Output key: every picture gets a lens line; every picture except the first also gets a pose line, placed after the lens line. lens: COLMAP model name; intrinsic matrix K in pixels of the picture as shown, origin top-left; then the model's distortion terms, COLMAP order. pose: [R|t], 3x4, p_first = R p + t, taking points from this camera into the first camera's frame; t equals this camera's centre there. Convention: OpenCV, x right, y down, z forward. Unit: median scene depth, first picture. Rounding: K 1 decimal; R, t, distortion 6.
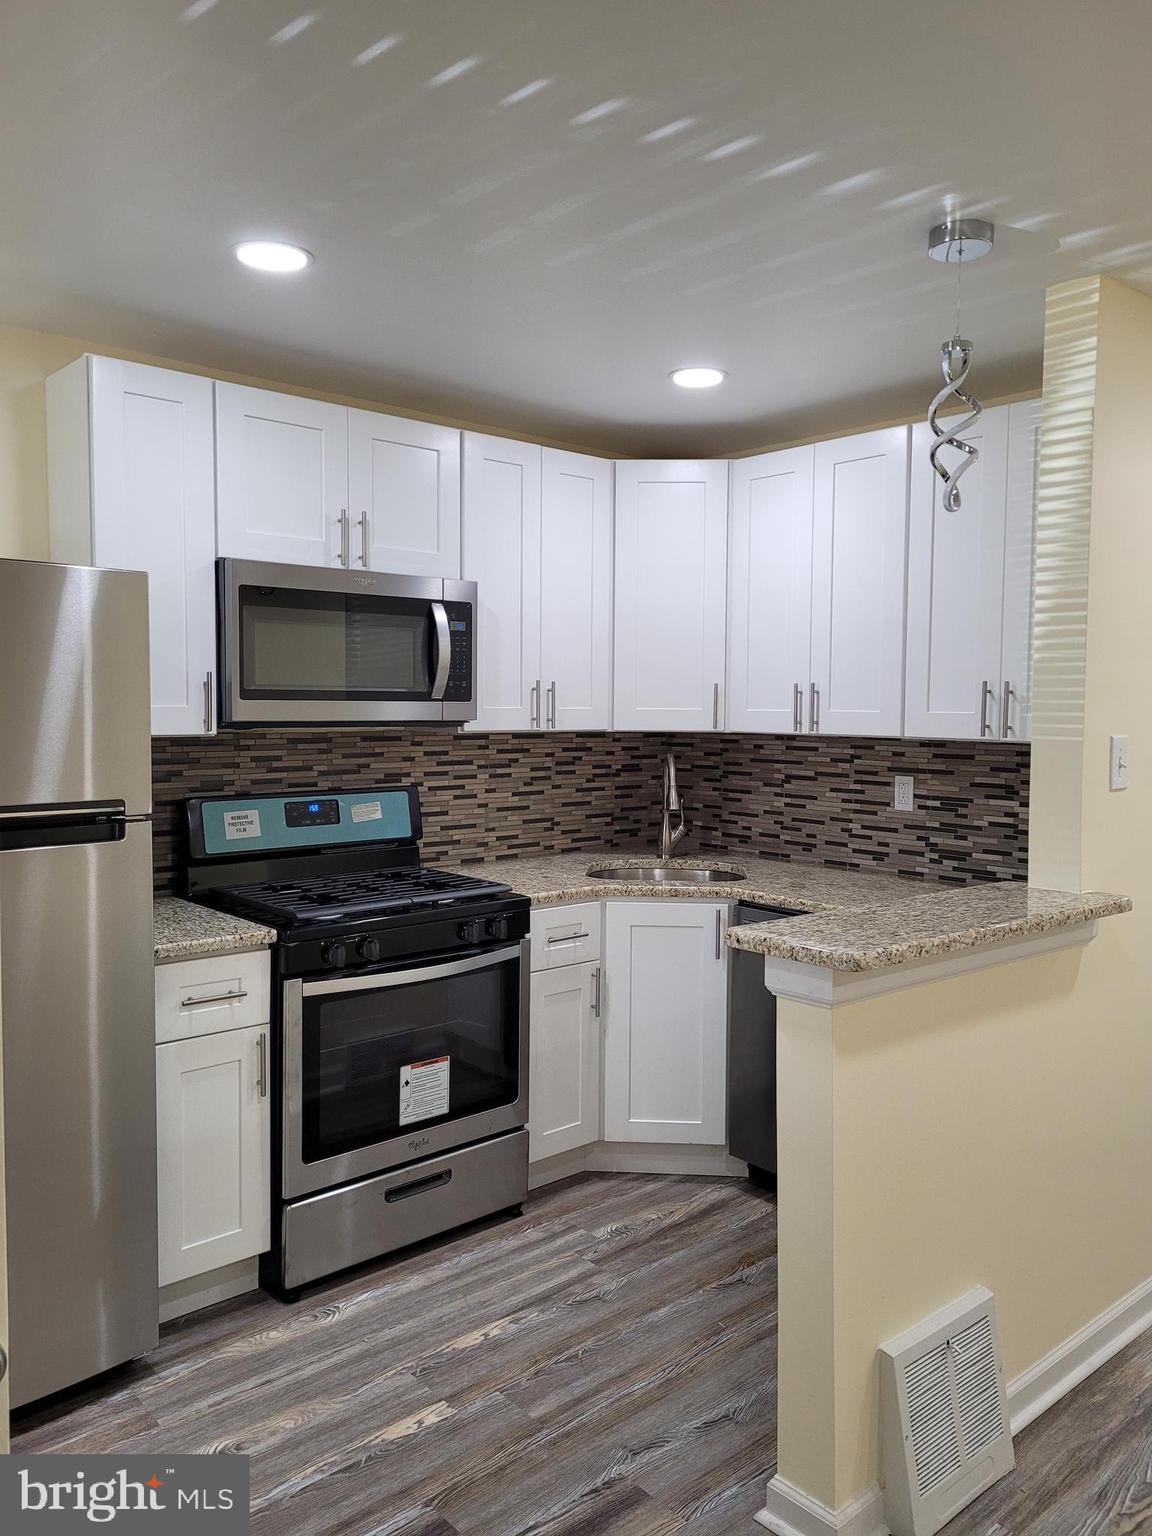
lens RADIAL K [[1154.8, 0, 582.7], [0, 1154.8, 755.1], [0, 0, 1]] dist [0.065177, -0.040000]
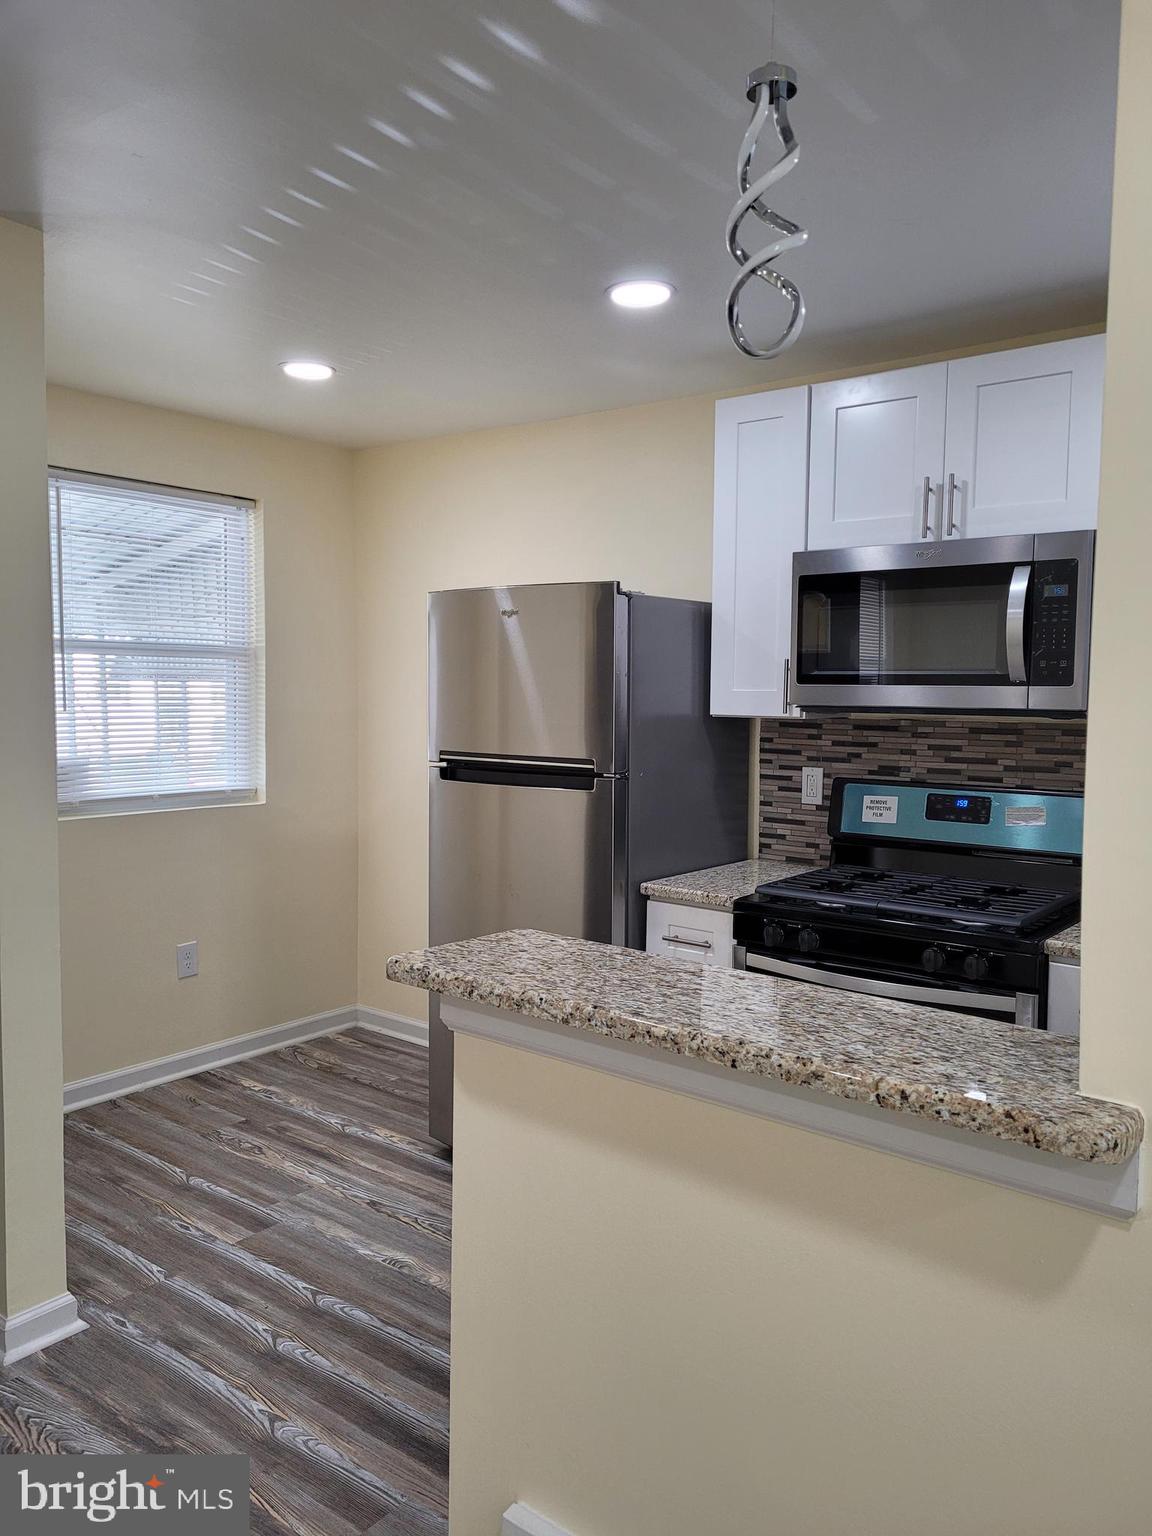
lens RADIAL K [[1154.8, 0, 572.9], [0, 1154.8, 779.9], [0, 0, 1]] dist [0.065177, -0.040000]
pose [[0.186476, 0.078418, -0.979325, 0.640841], [-0.051775, 0.996209, 0.069911, -0.022613], [0.981094, 0.037668, 0.189829, 0.539917]]
